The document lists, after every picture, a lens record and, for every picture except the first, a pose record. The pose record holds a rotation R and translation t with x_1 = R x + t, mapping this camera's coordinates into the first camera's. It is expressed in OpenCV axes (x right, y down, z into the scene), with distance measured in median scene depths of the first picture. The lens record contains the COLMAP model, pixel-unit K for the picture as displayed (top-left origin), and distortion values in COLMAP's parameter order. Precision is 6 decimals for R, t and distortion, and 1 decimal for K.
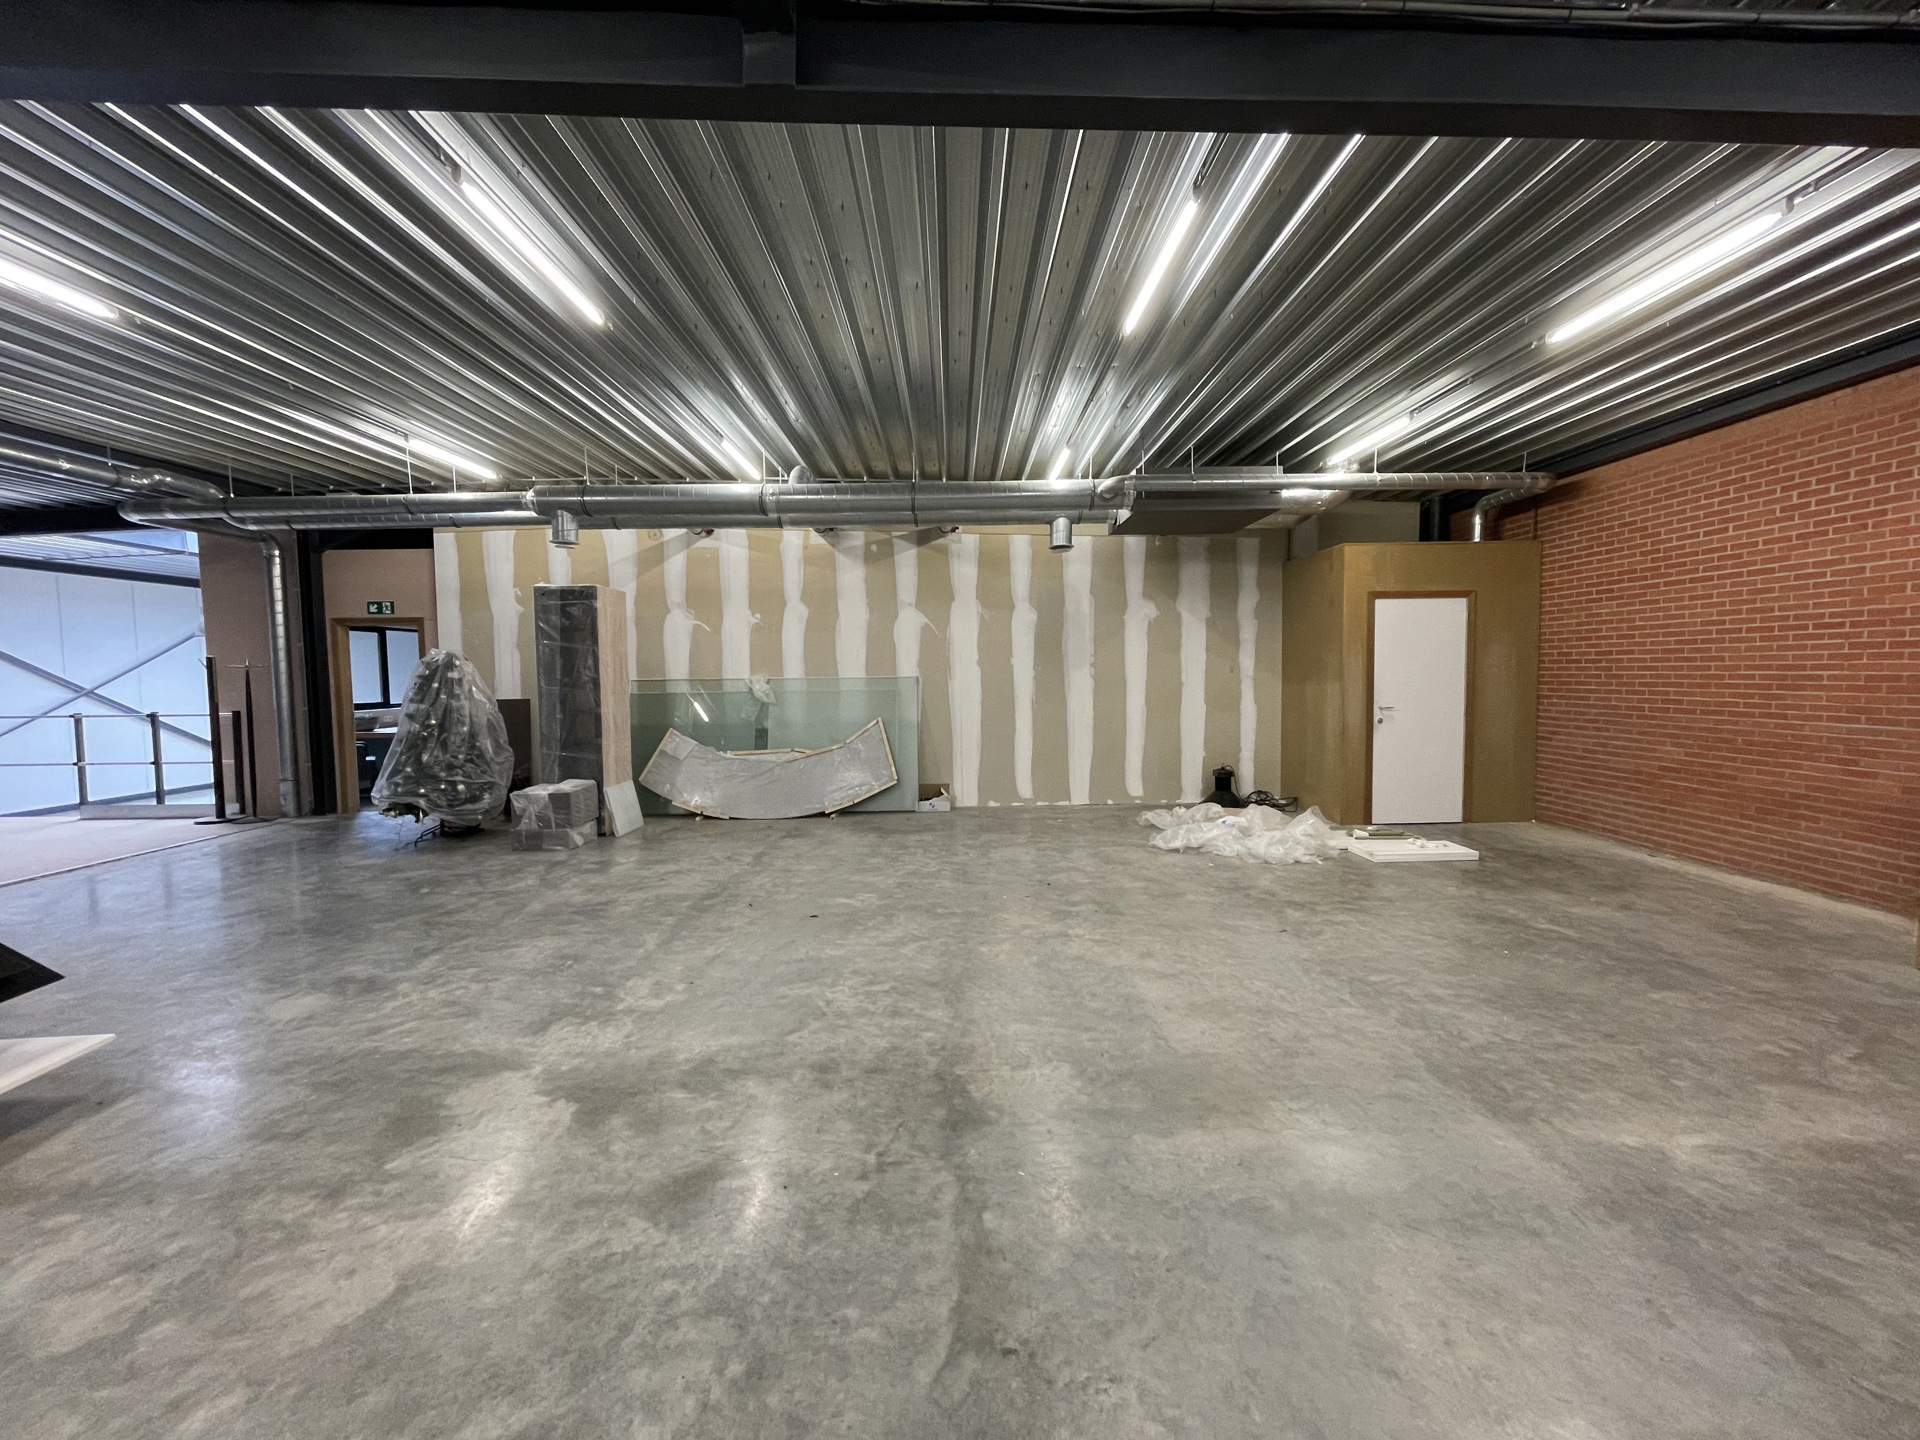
lens RADIAL K [[768.9, 0, 960.0], [0, 768.9, 720.0], [0, 0, 1]] dist [0.007718, -0.000302]
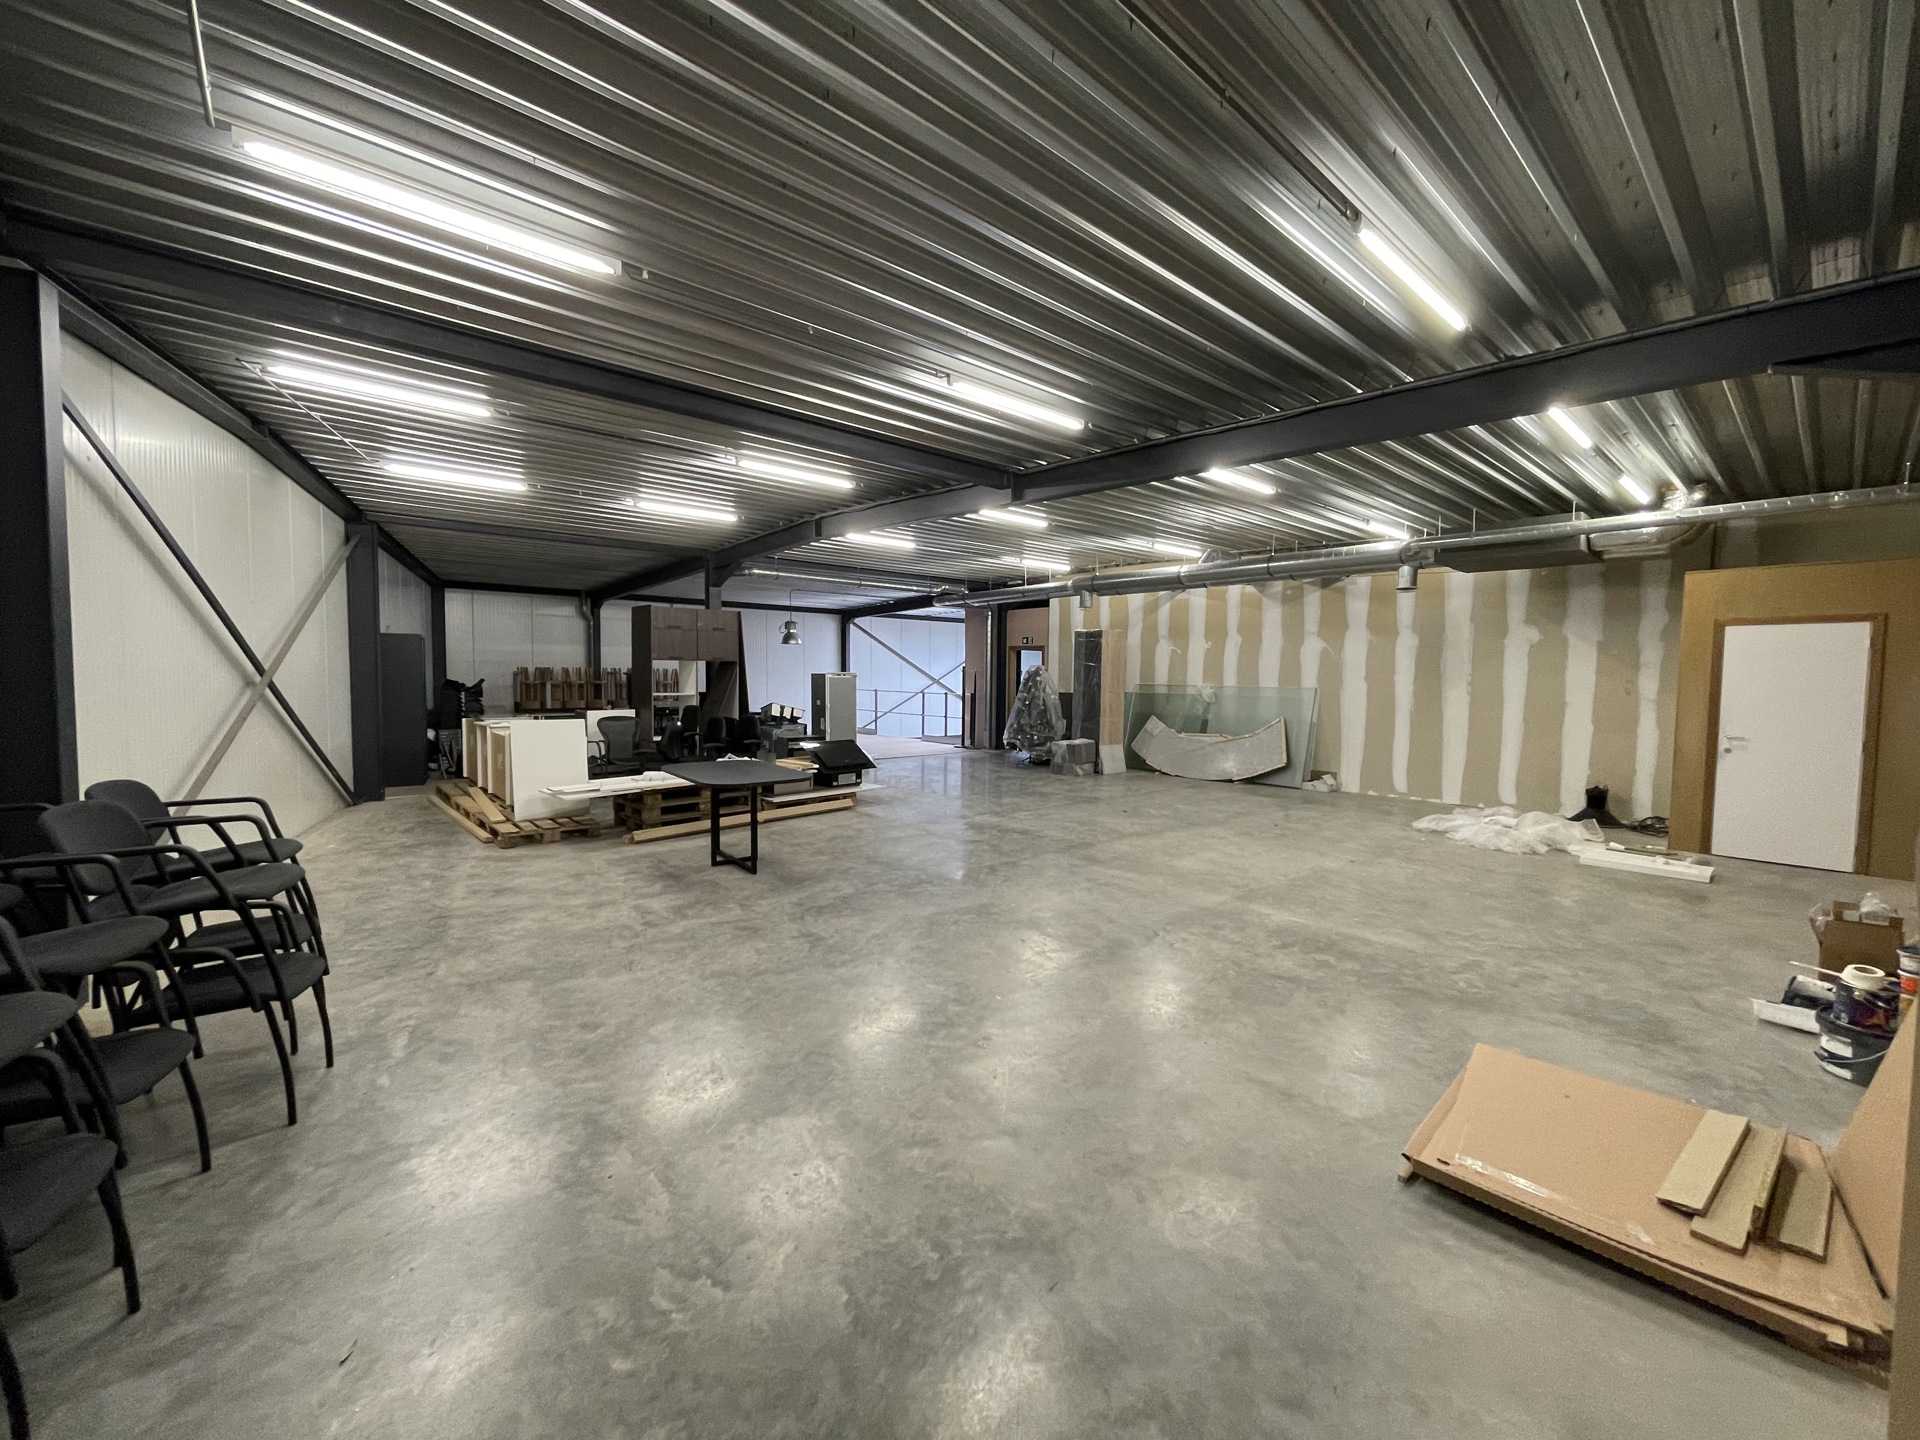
lens RADIAL K [[768.9, 0, 960.0], [0, 768.9, 720.0], [0, 0, 1]] dist [0.007718, -0.000302]
pose [[0.648791, 0.067152, -0.757998, 0.561400], [-0.064913, 0.997352, 0.032796, -0.005622], [0.758193, 0.027926, 0.651432, -0.325246]]
